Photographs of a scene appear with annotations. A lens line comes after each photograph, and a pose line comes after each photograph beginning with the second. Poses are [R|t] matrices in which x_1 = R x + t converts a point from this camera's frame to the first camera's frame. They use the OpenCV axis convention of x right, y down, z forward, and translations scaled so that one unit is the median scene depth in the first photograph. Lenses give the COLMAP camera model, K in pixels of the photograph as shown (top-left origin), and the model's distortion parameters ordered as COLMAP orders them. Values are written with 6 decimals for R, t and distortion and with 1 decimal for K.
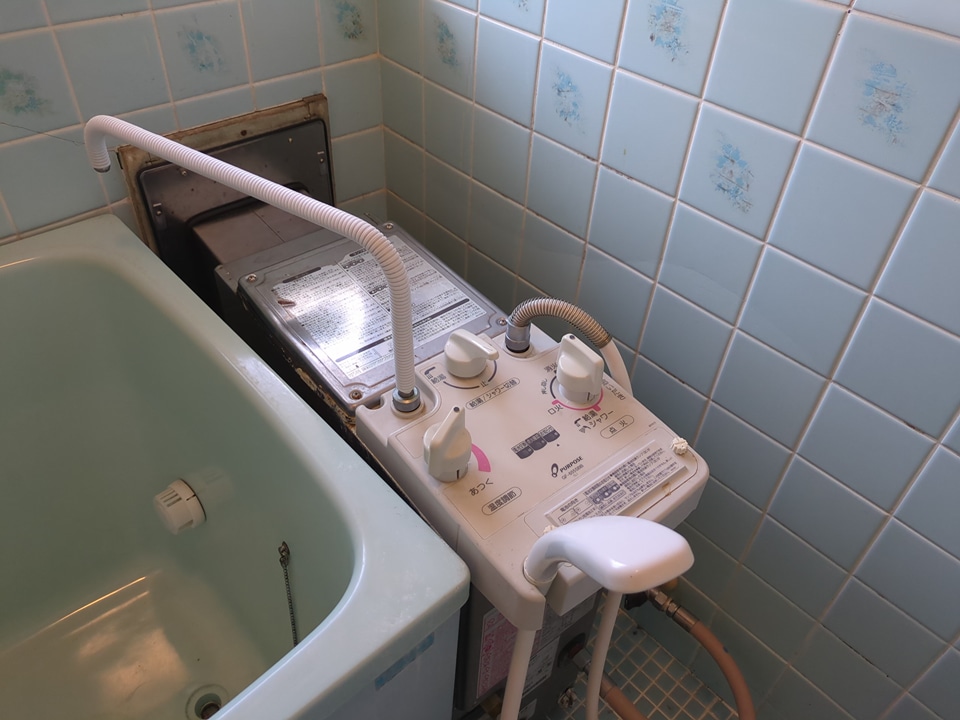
lens RADIAL K [[717.5, 0, 479.4], [0, 717.5, 352.5], [0, 0, 1]] dist [0.036627, -0.036530]
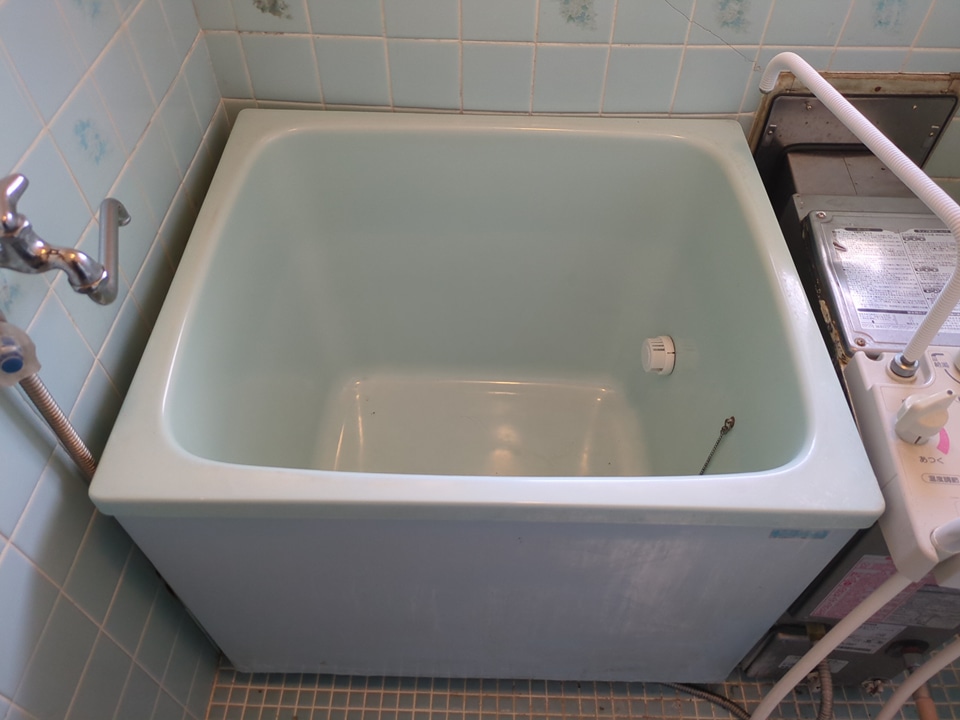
lens RADIAL K [[719.2, 0, 483.9], [0, 719.2, 364.3], [0, 0, 1]] dist [0.024396, -0.010978]
pose [[0.726996, 0.498401, -0.472306, -0.035739], [-0.431865, 0.866658, 0.249794, 0.052743], [0.533825, 0.022373, 0.845299, -0.300393]]
